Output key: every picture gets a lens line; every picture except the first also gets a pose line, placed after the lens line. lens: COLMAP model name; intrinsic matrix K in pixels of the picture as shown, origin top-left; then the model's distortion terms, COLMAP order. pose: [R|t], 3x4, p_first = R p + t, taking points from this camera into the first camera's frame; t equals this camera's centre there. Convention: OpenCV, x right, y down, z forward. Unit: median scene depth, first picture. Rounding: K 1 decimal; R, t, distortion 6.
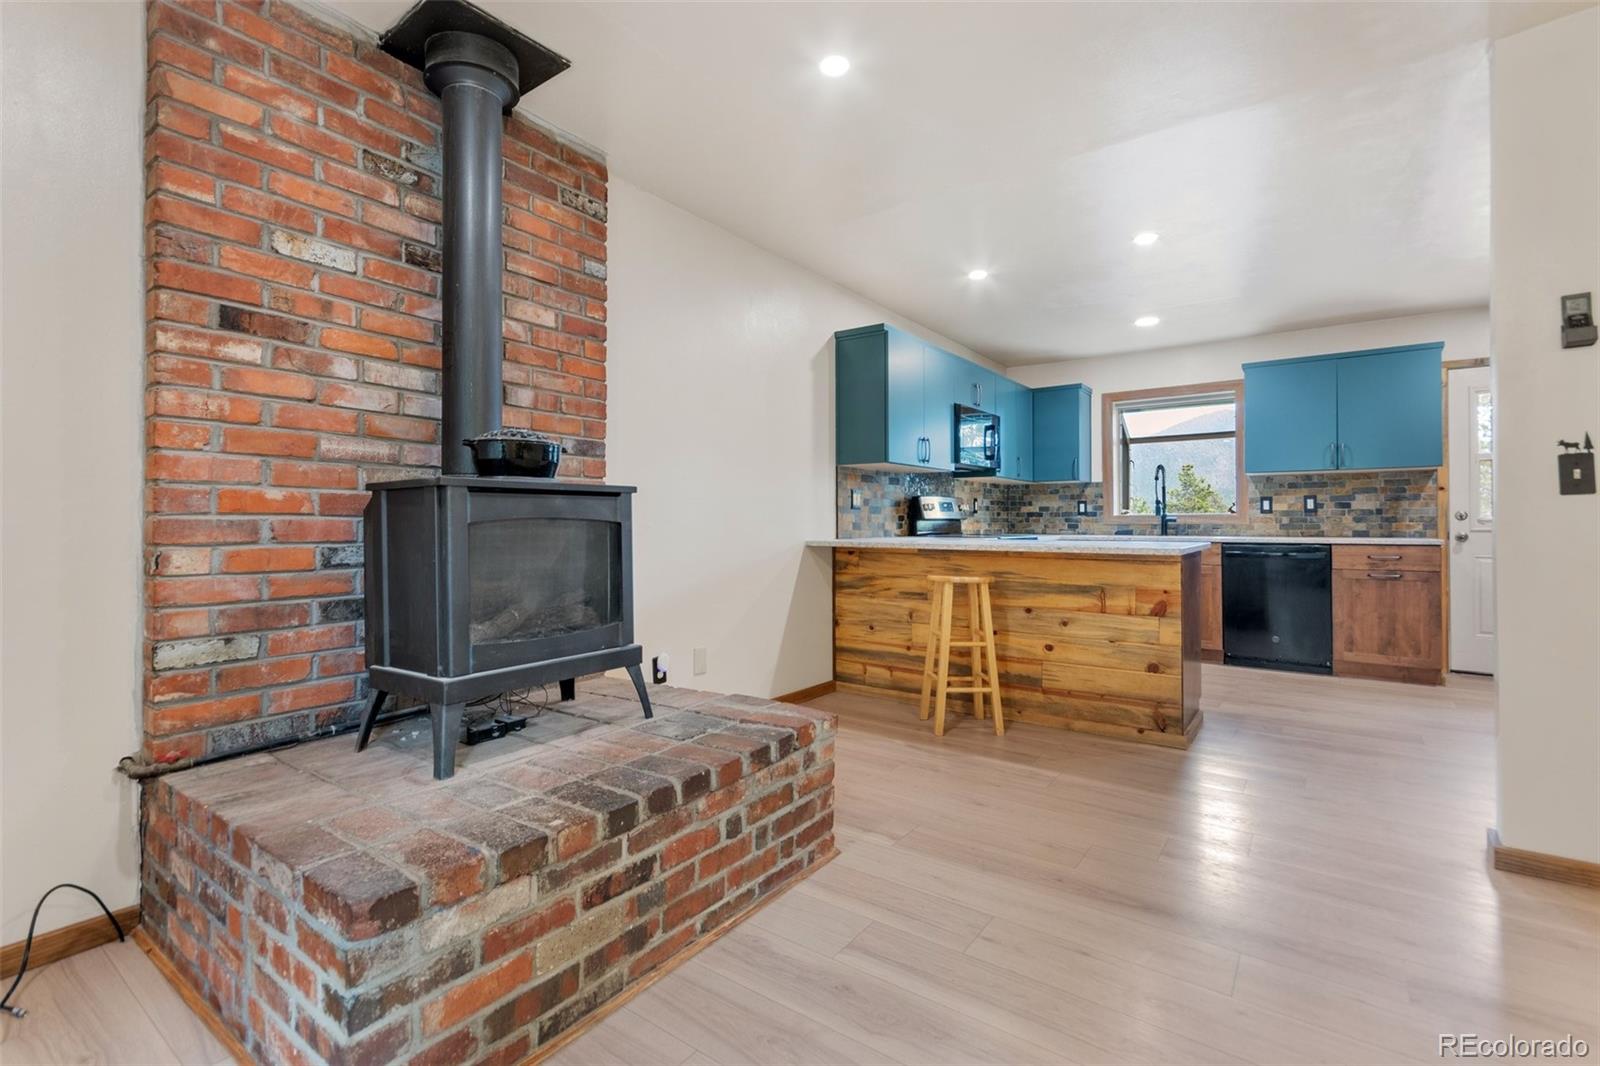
lens RADIAL K [[726.1, 0, 788.4], [0, 726.1, 525.1], [0, 0, 1]] dist [-0.002729, -0.000207]
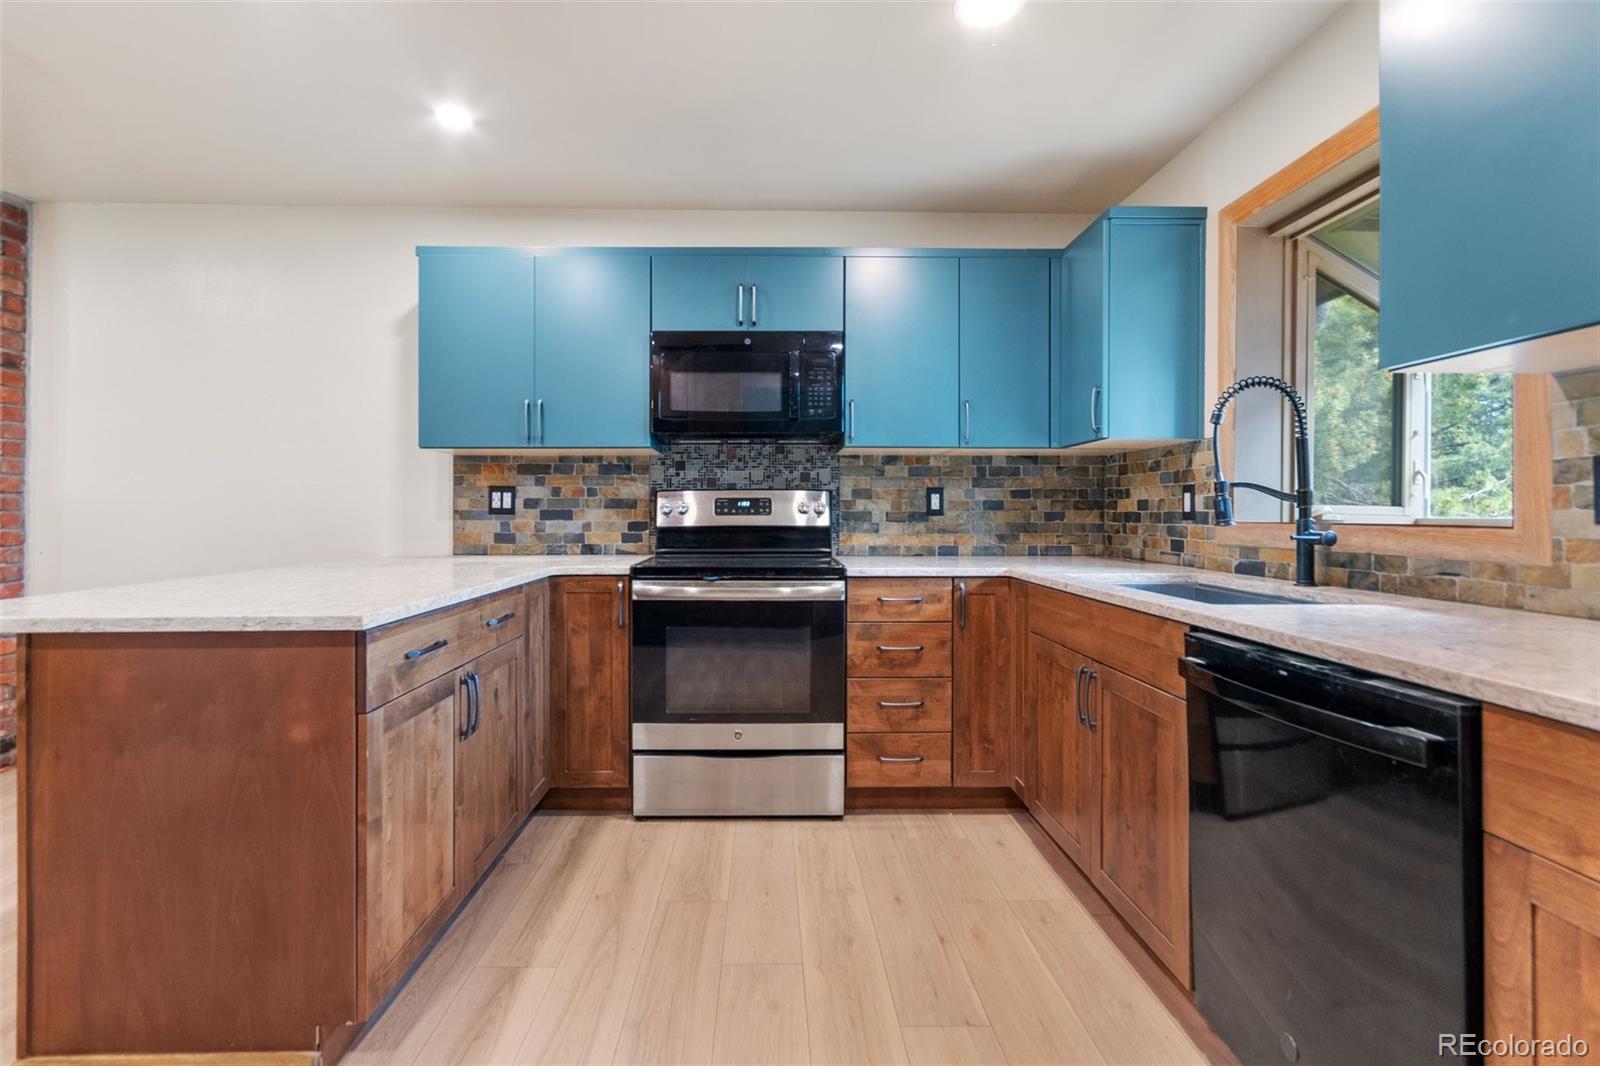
lens RADIAL K [[726.1, 0, 797.7], [0, 726.1, 522.5], [0, 0, 1]] dist [-0.002729, -0.000207]
pose [[0.599621, 0.010726, -0.800212, 0.704399], [-0.002686, 0.999932, 0.011390, -0.019179], [0.800279, -0.004680, 0.599609, 0.670224]]
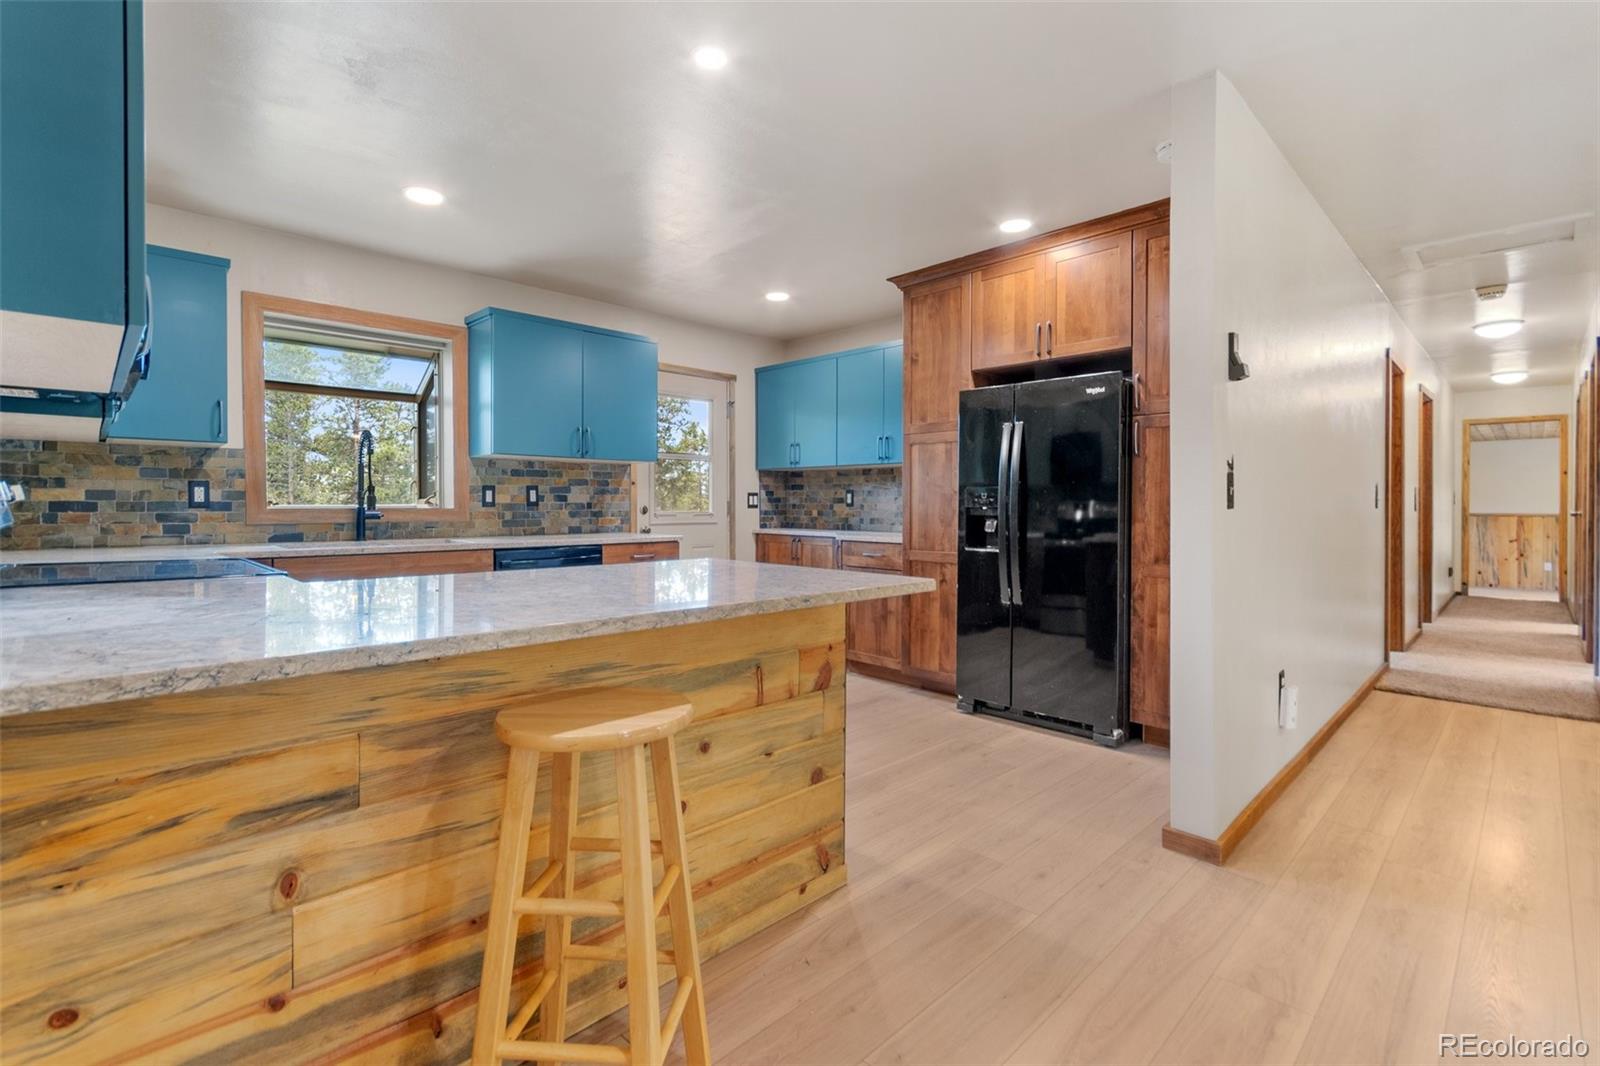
lens RADIAL K [[726.1, 0, 801.0], [0, 726.1, 510.5], [0, 0, 1]] dist [-0.002729, -0.000207]
pose [[0.152619, -0.007726, 0.988255, -0.061087], [-0.000260, 0.999969, 0.007858, -0.018939], [-0.988285, -0.001456, 0.152613, 0.564916]]
